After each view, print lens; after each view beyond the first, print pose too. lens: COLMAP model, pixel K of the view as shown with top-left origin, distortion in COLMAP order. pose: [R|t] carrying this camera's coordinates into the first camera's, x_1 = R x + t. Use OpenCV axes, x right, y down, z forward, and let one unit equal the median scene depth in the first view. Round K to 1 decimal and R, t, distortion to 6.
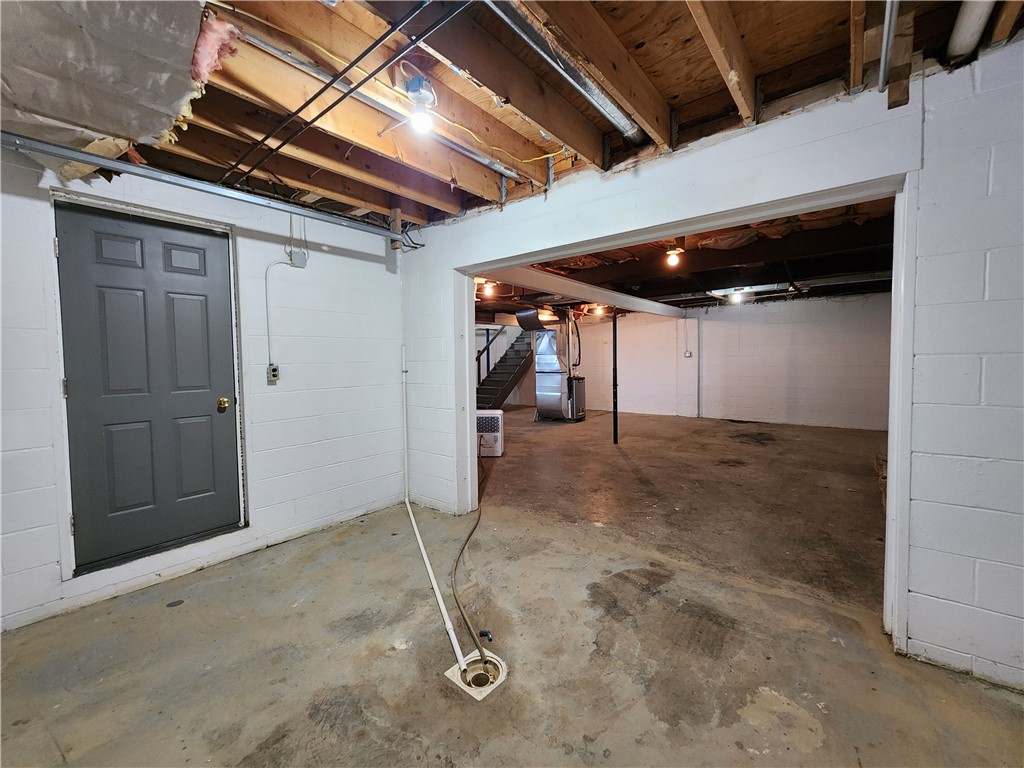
lens RADIAL K [[418.4, 0, 512.6], [0, 418.4, 379.2], [0, 0, 1]] dist [0.001373, -0.000301]
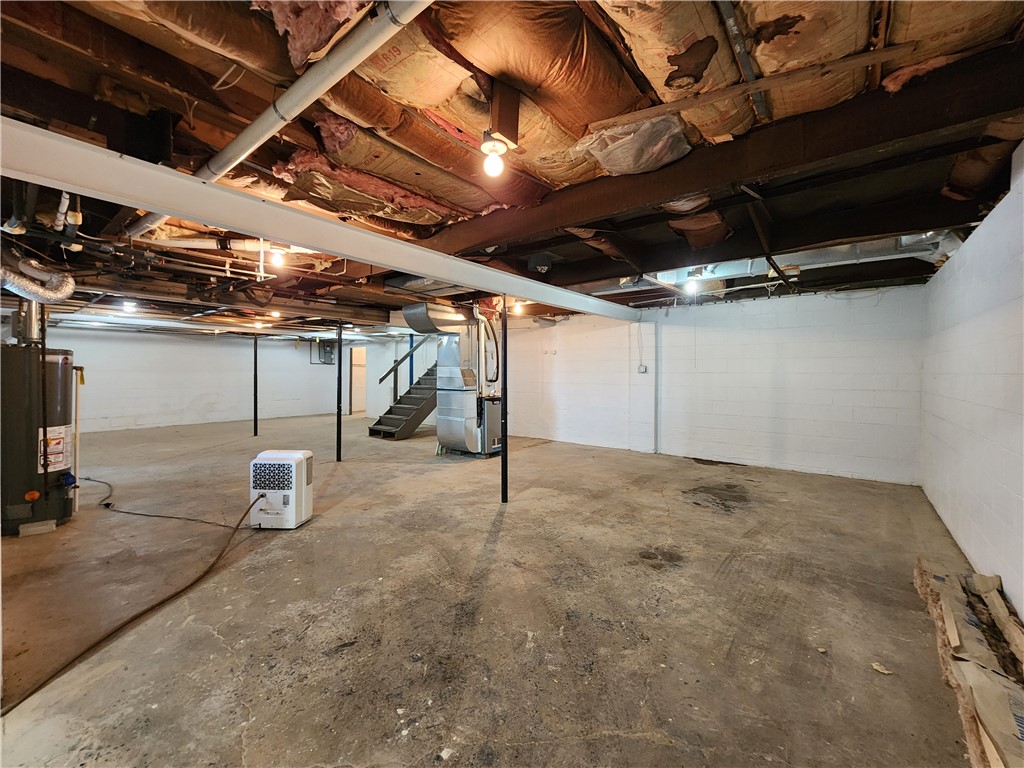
lens RADIAL K [[418.4, 0, 510.7], [0, 418.4, 379.0], [0, 0, 1]] dist [0.001373, -0.000301]
pose [[0.999815, 0.018543, -0.005118, 0.447904], [-0.018687, 0.999380, -0.029825, -0.035188], [0.004562, 0.029915, 0.999542, 0.588831]]
